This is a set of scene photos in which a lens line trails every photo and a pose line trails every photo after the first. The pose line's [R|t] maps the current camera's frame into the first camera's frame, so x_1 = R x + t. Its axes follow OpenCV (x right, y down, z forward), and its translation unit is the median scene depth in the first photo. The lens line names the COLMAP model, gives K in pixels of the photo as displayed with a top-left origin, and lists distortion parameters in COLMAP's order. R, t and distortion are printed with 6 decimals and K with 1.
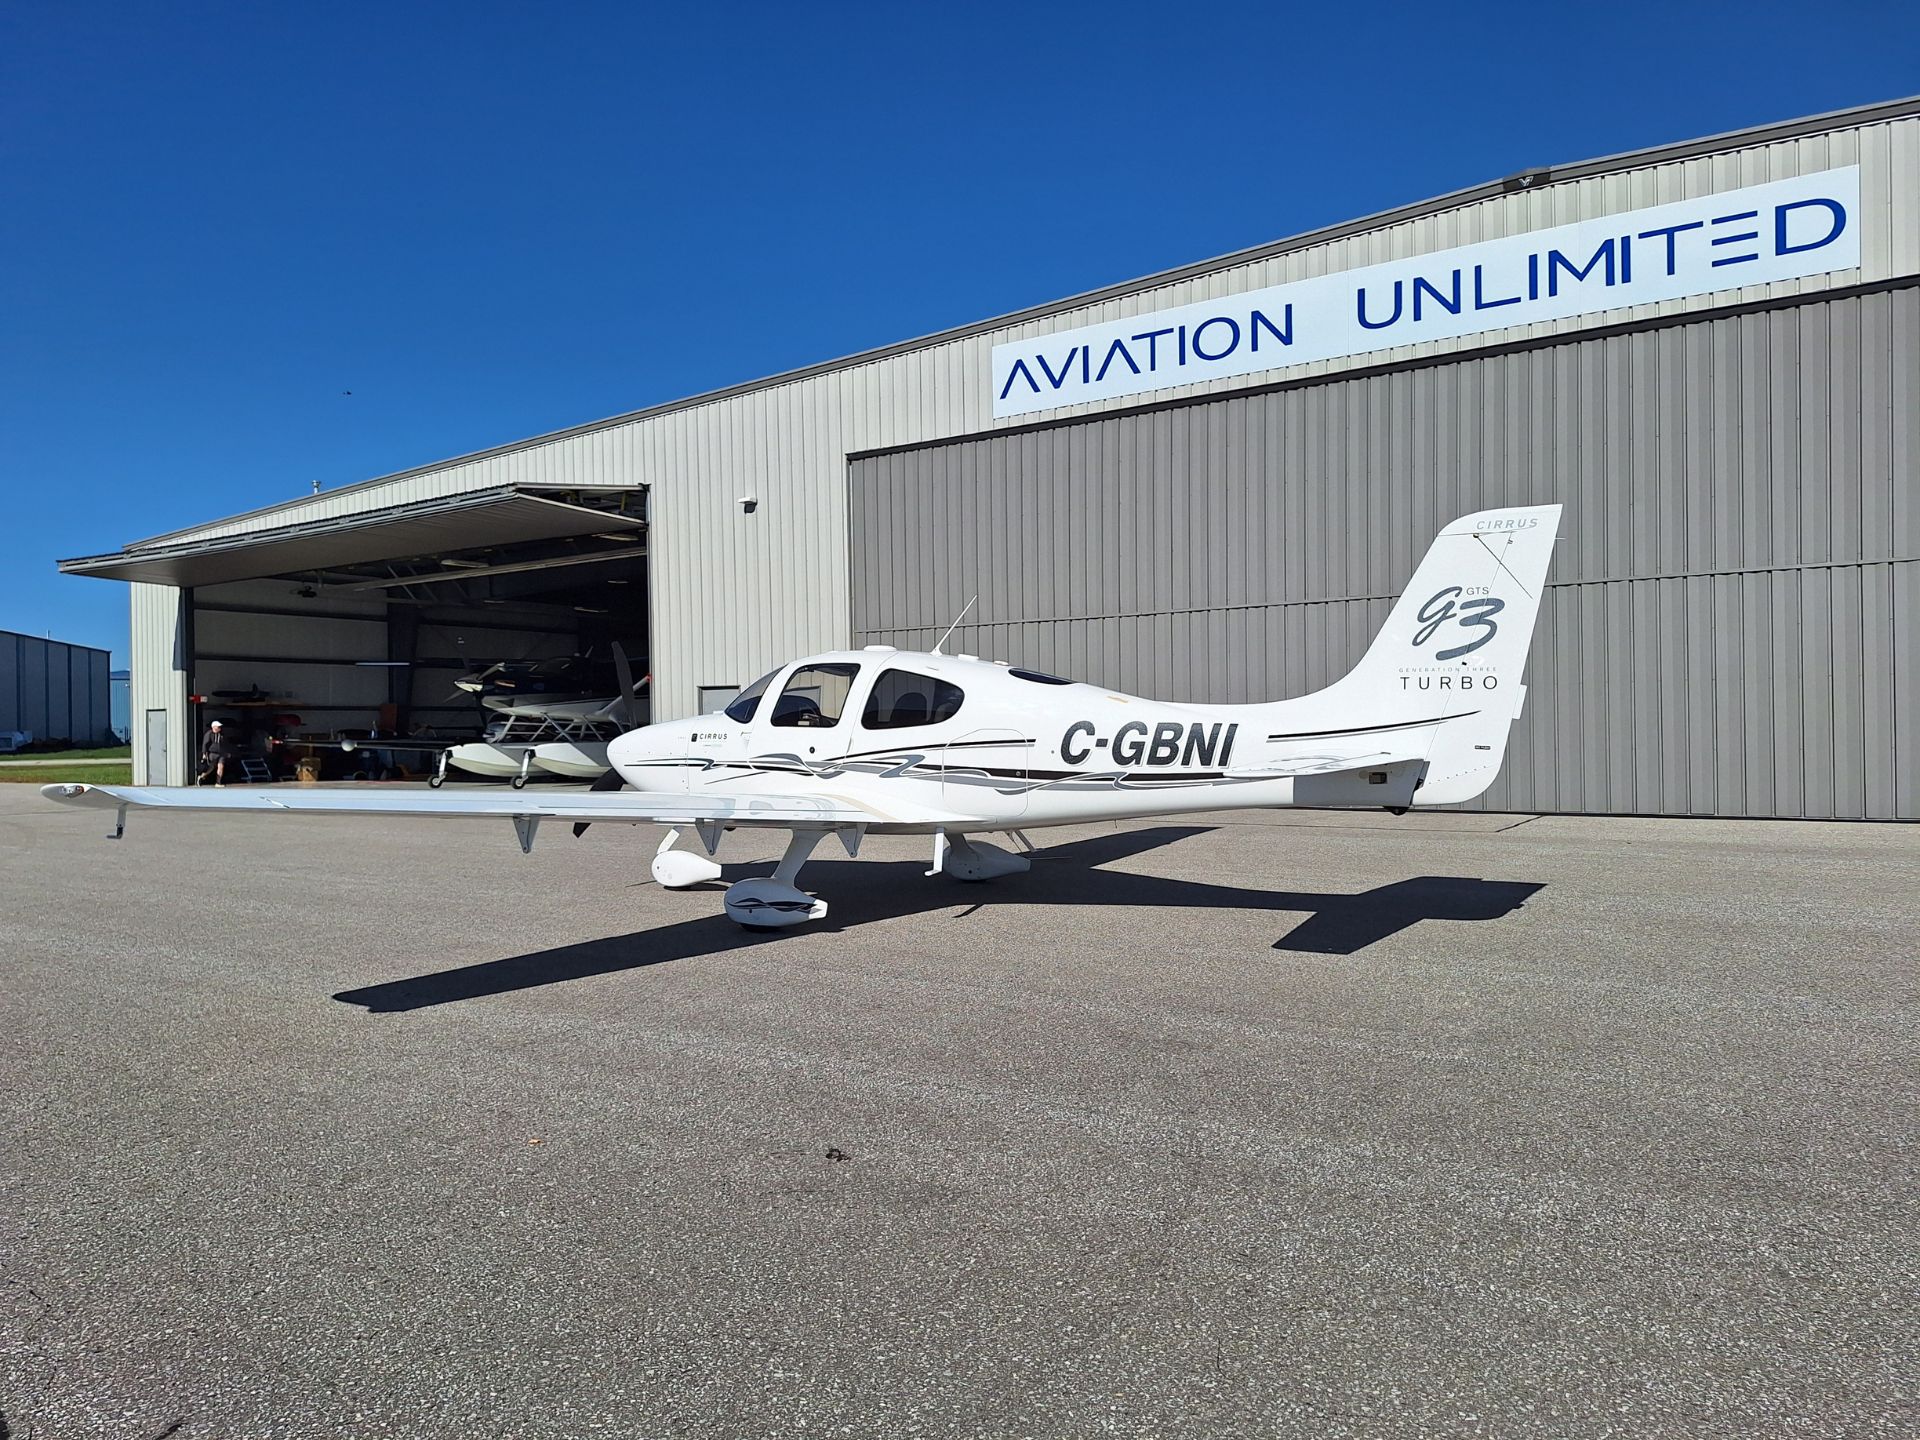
lens RADIAL K [[1341.7, 0, 949.2], [0, 1341.7, 714.3], [0, 0, 1]] dist [0.093840, -0.112773]
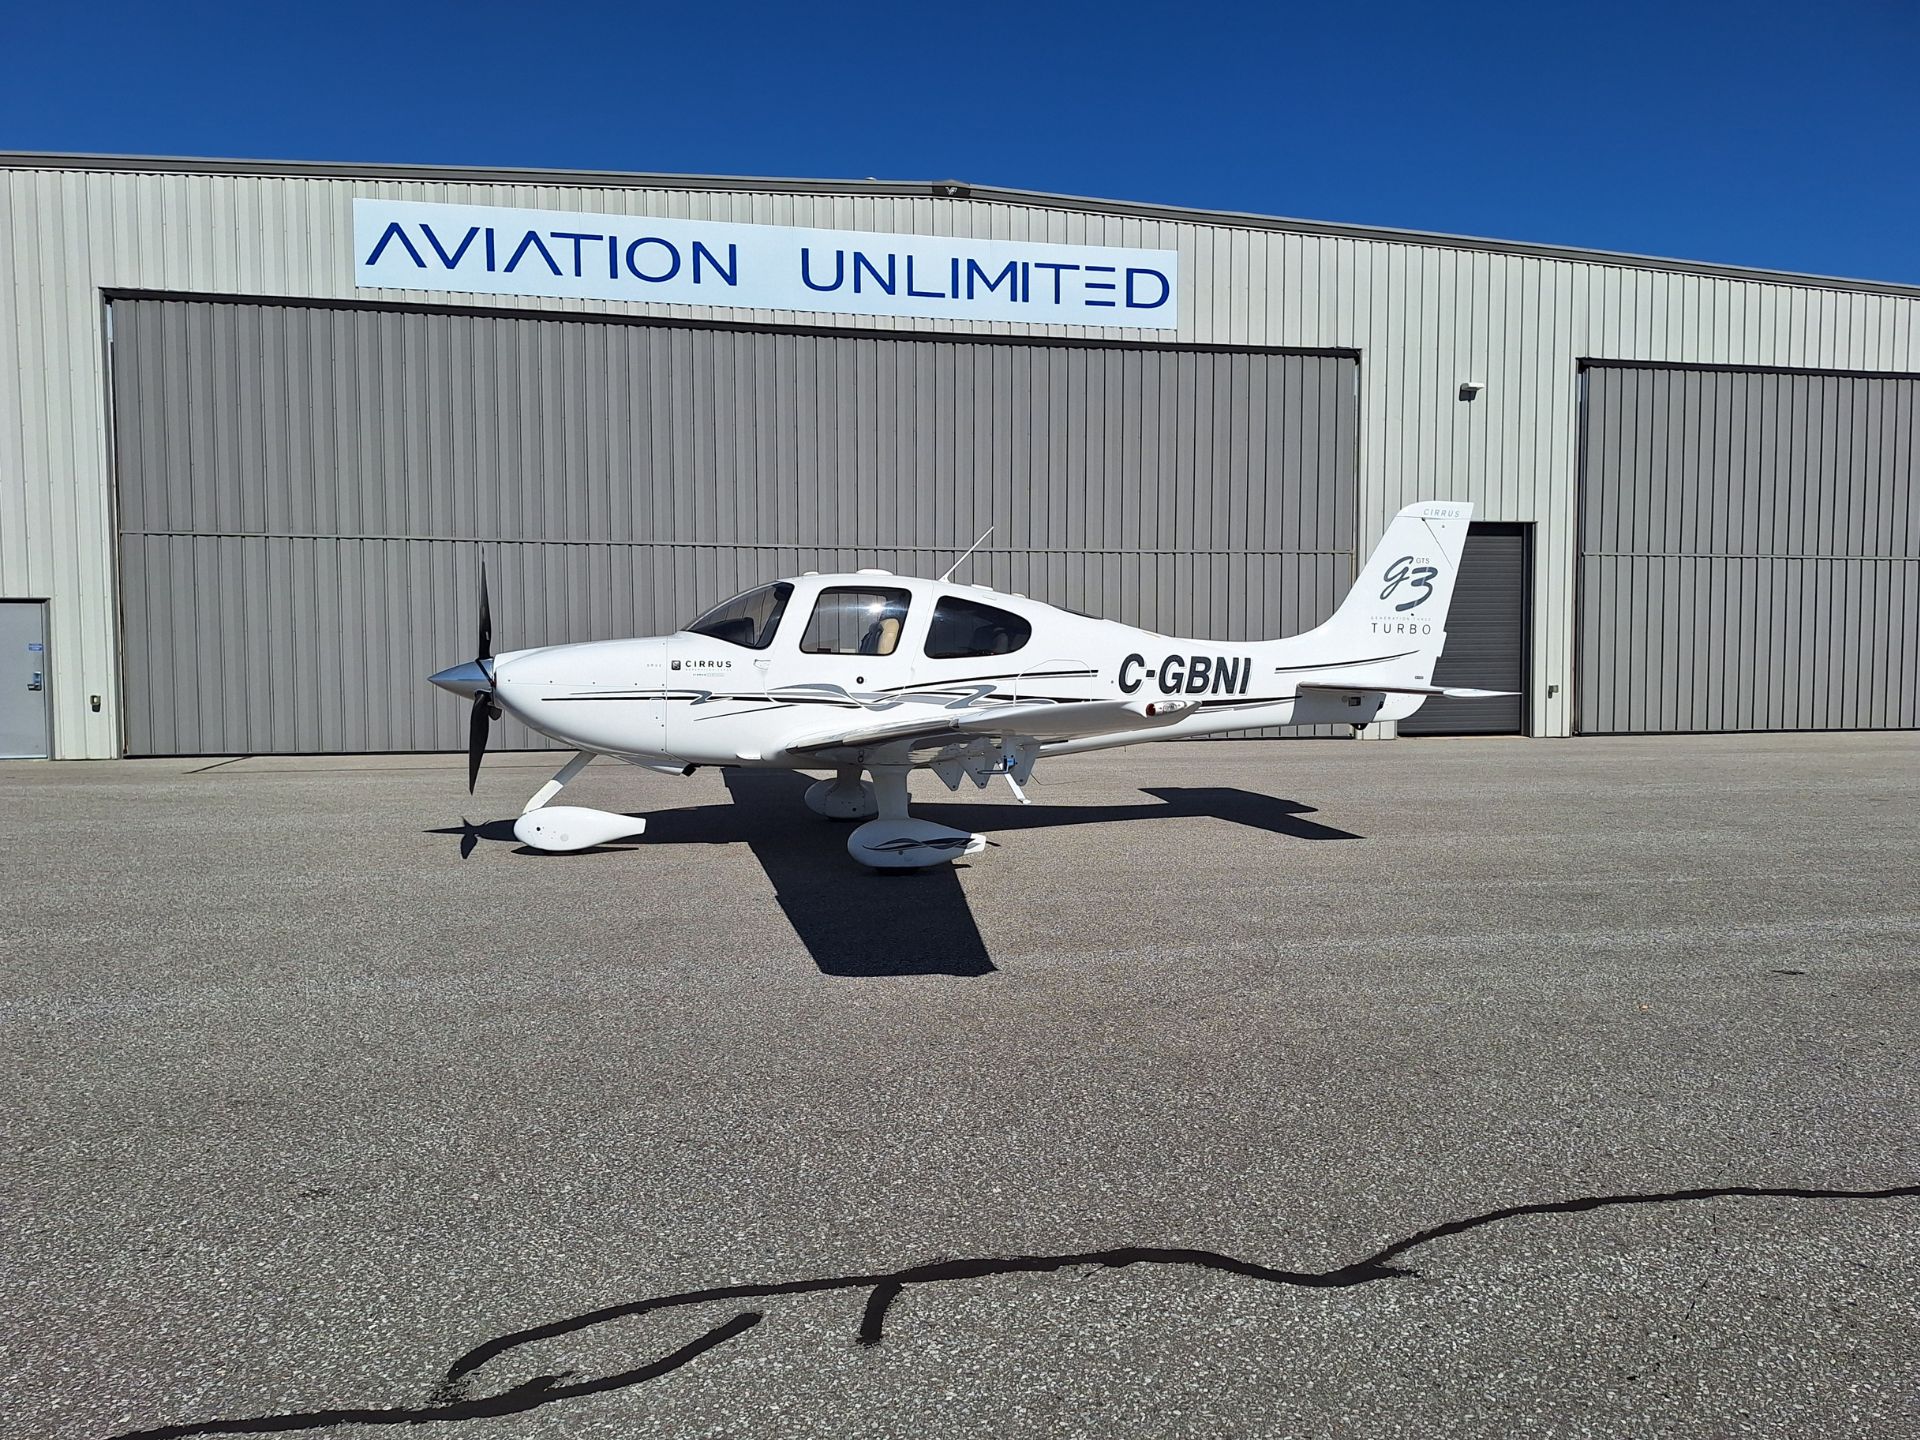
lens RADIAL K [[1341.7, 0, 970.6], [0, 1341.7, 766.1], [0, 0, 1]] dist [0.093840, -0.112773]
pose [[0.695457, -0.040252, 0.717439, -0.754639], [-0.014582, 0.997434, 0.070095, 0.020682], [-0.718420, -0.059210, 0.693085, 0.318724]]
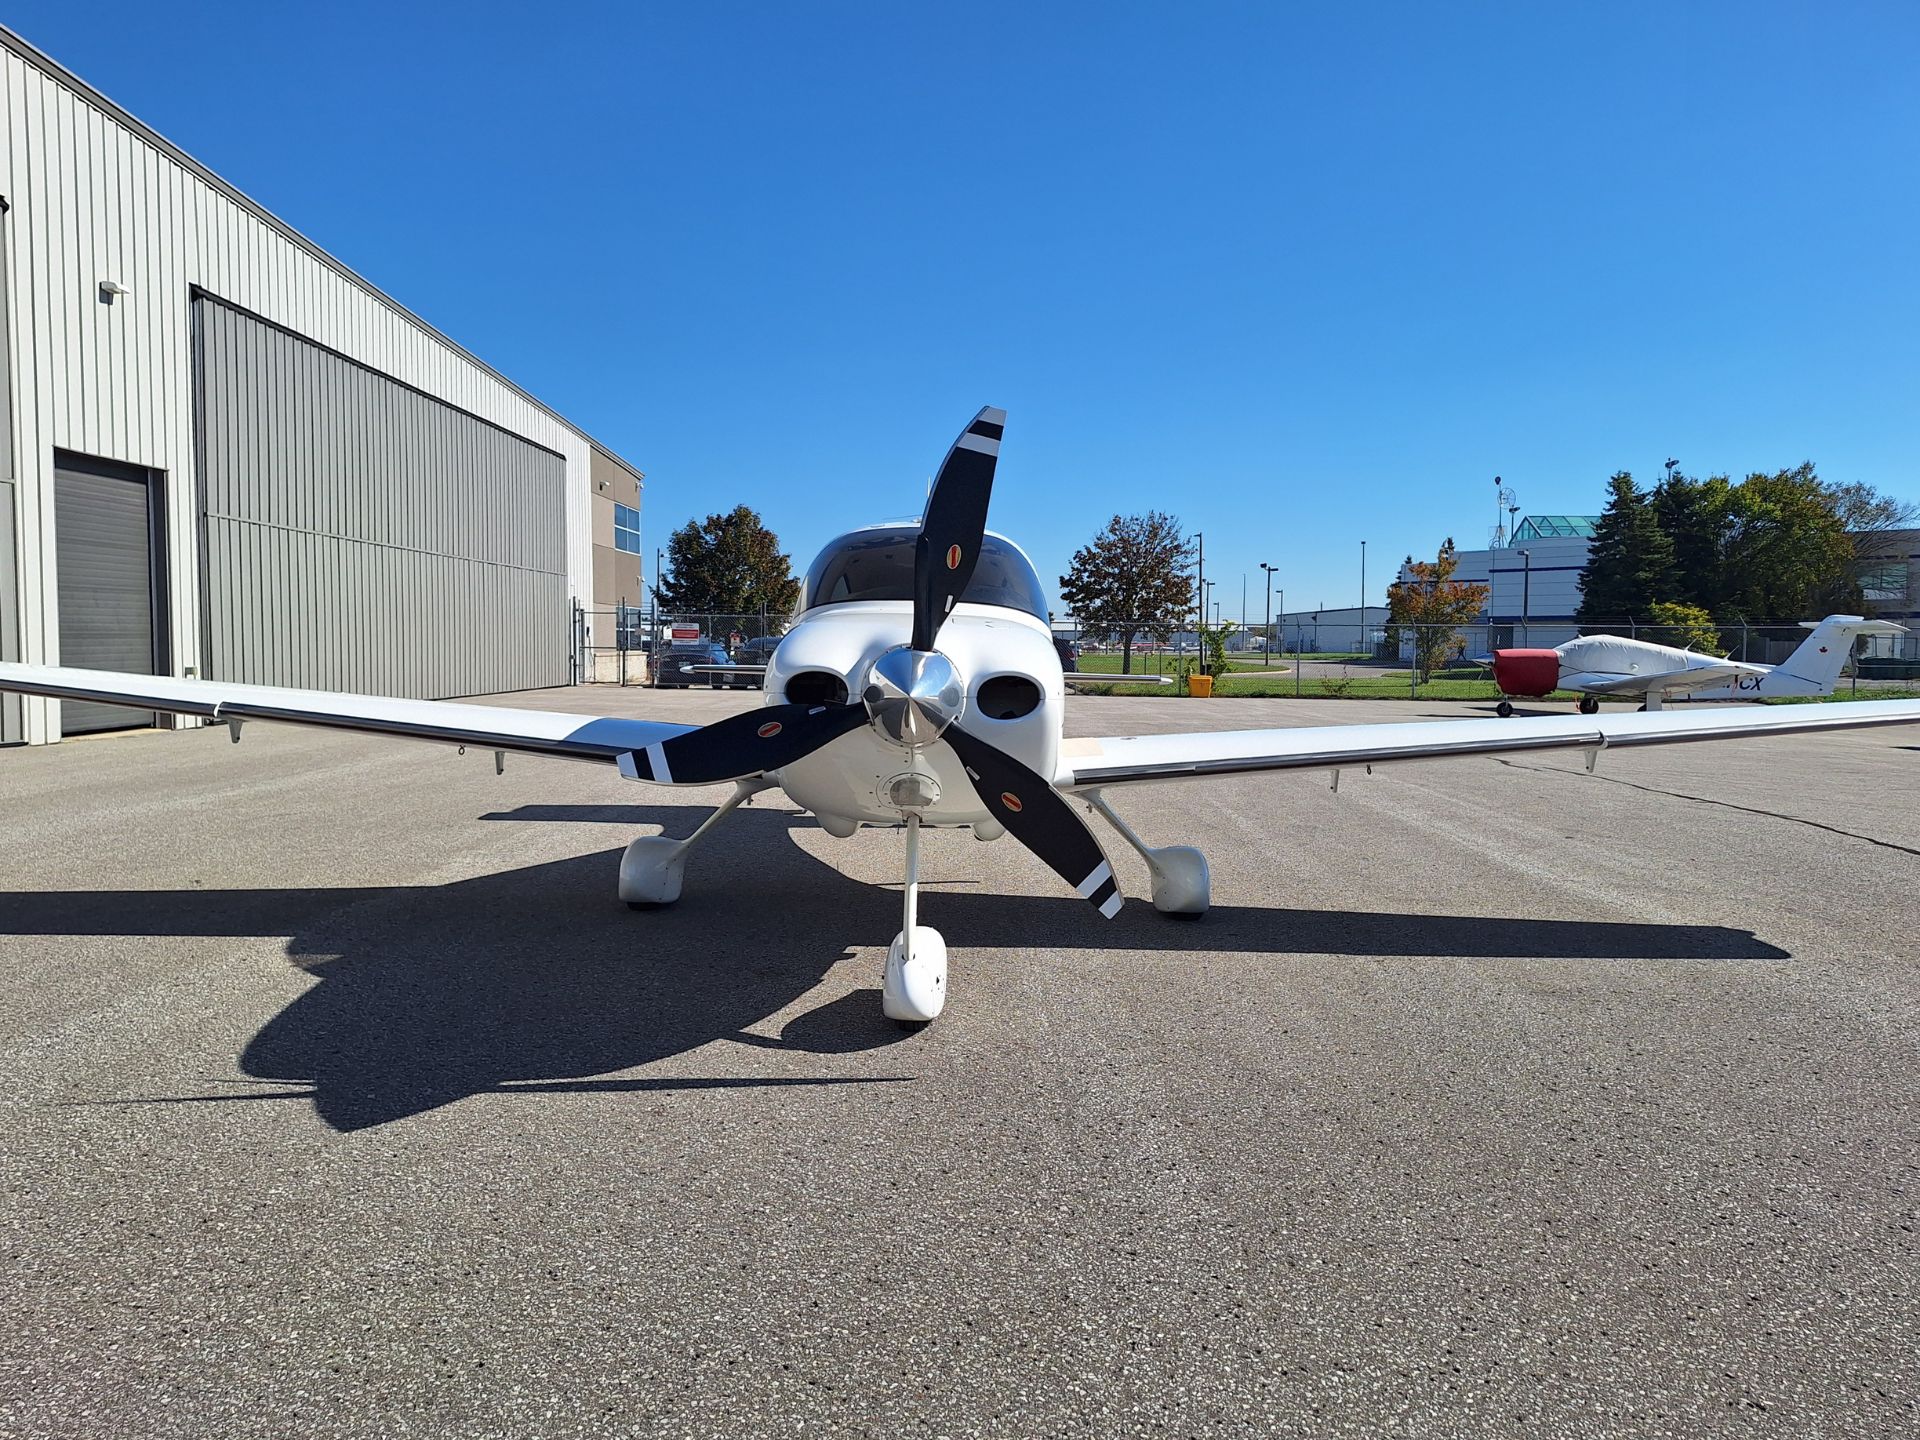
lens RADIAL K [[1392.7, 0, 995.5], [0, 1392.7, 751.4], [0, 0, 1]] dist [0.047050, -0.071817]
pose [[-0.585398, -0.052572, 0.809040, -0.696207], [-0.007901, 0.998218, 0.059148, 0.022962], [-0.810707, 0.028233, -0.584770, 1.510526]]
